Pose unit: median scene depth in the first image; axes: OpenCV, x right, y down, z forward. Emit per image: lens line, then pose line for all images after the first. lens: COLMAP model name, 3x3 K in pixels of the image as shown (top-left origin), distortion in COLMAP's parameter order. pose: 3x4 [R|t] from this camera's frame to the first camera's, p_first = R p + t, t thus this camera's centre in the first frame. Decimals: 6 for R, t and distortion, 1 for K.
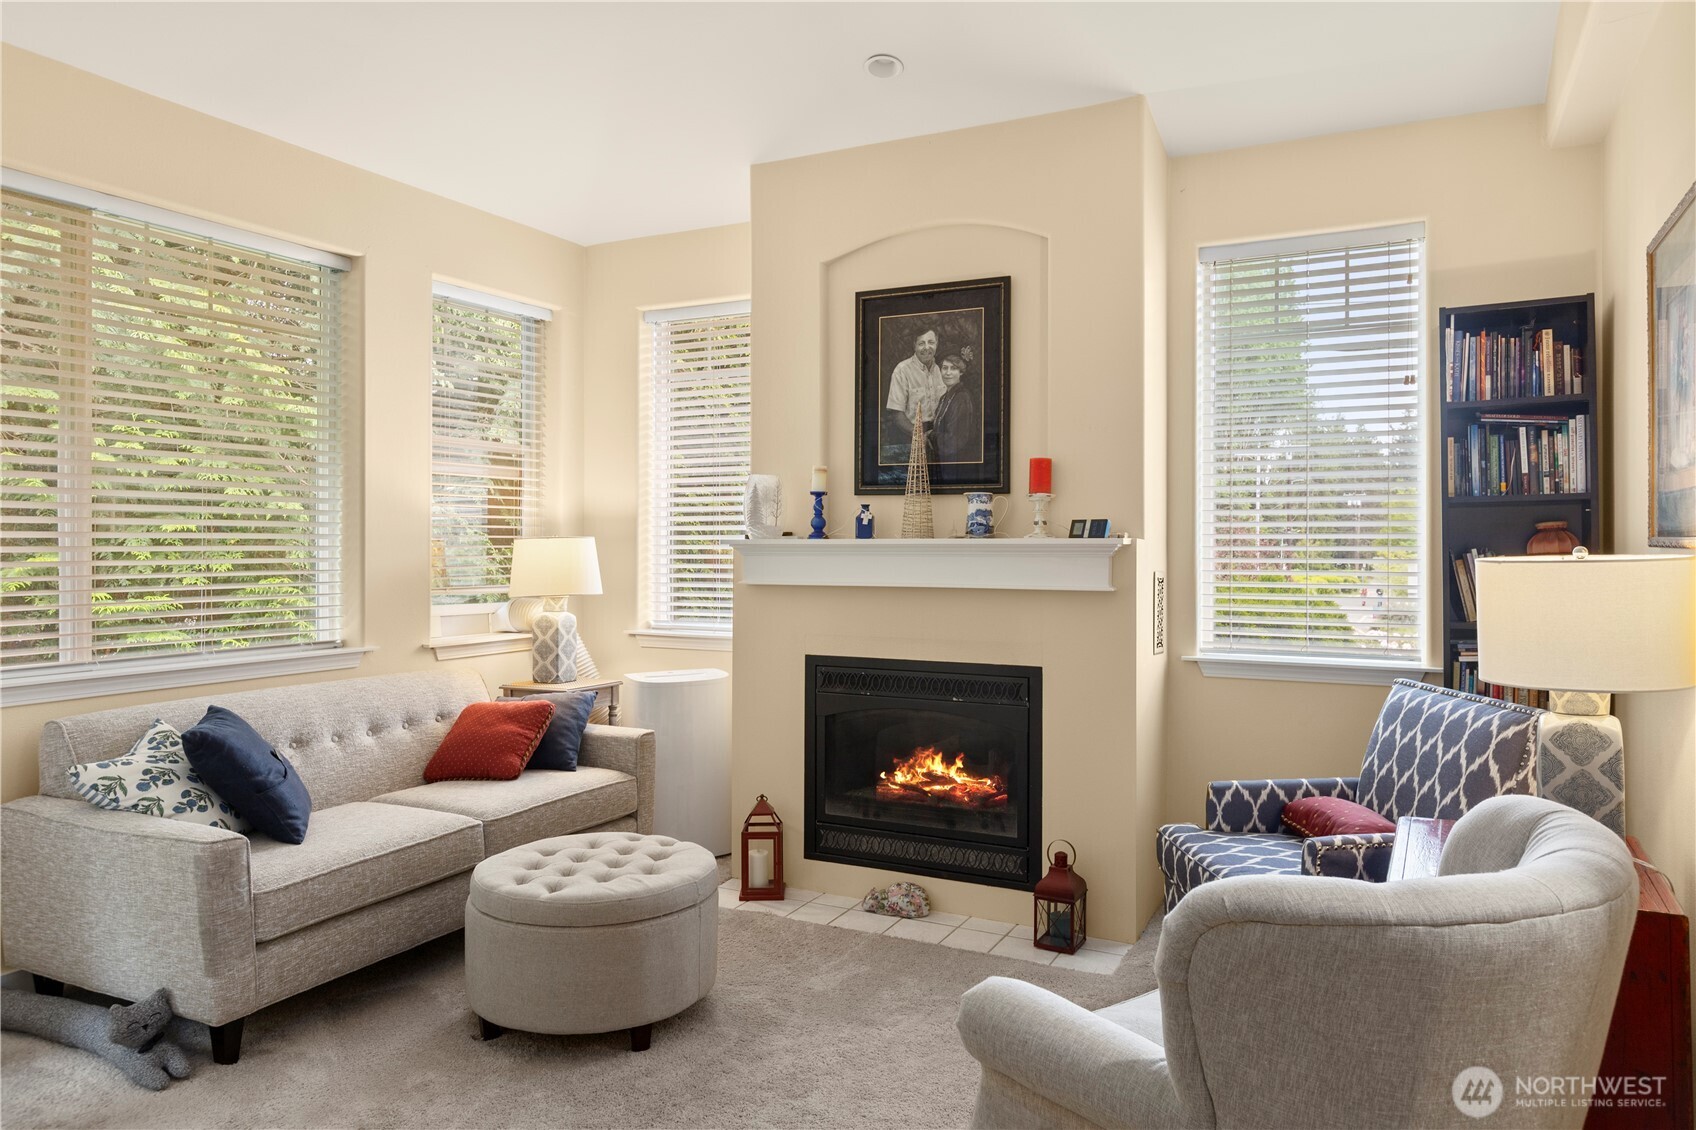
lens RADIAL K [[1129.9, 0, 845.5], [0, 1129.9, 549.6], [0, 0, 1]] dist [0.008058, 0.001736]
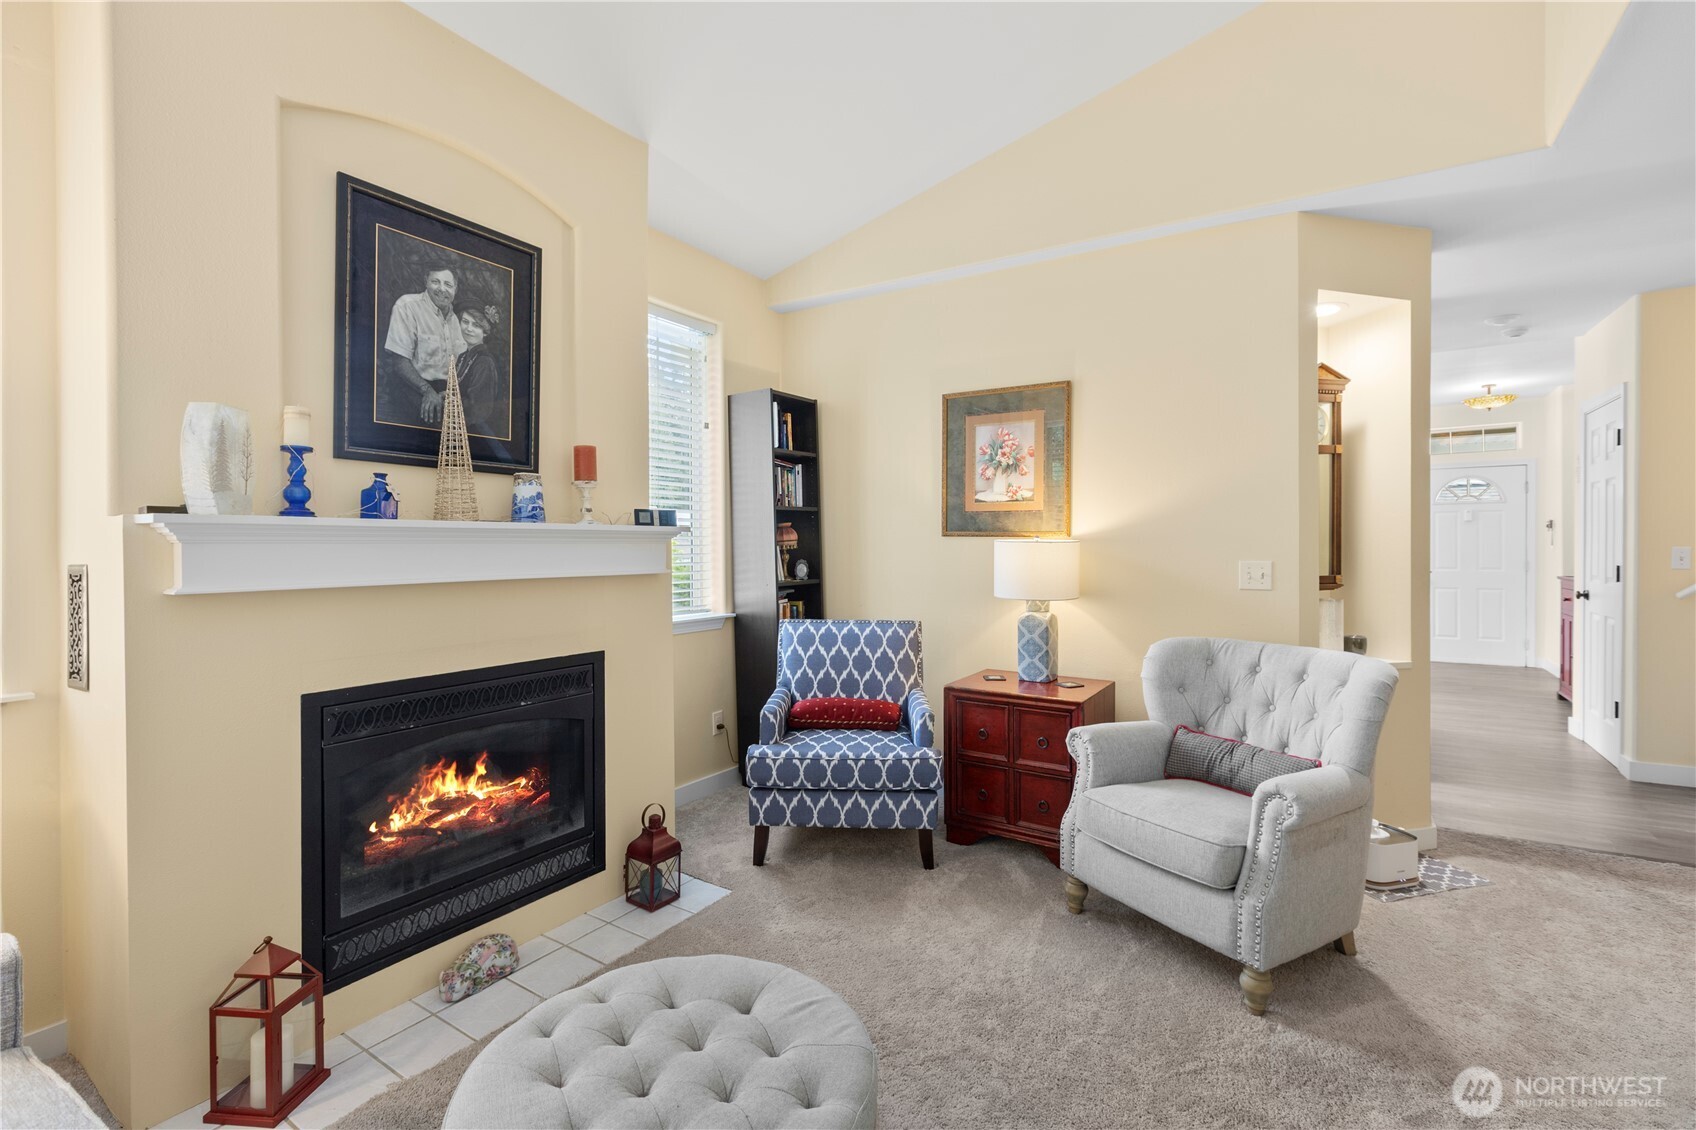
lens RADIAL K [[747.8, 0, 845.8], [0, 747.8, 553.1], [0, 0, 1]] dist [-0.001015, 0.000093]
pose [[0.096961, -0.020930, 0.995068, -0.446448], [-0.010731, 0.999699, 0.022073, -0.002073], [-0.995230, -0.012819, 0.096707, 0.656971]]
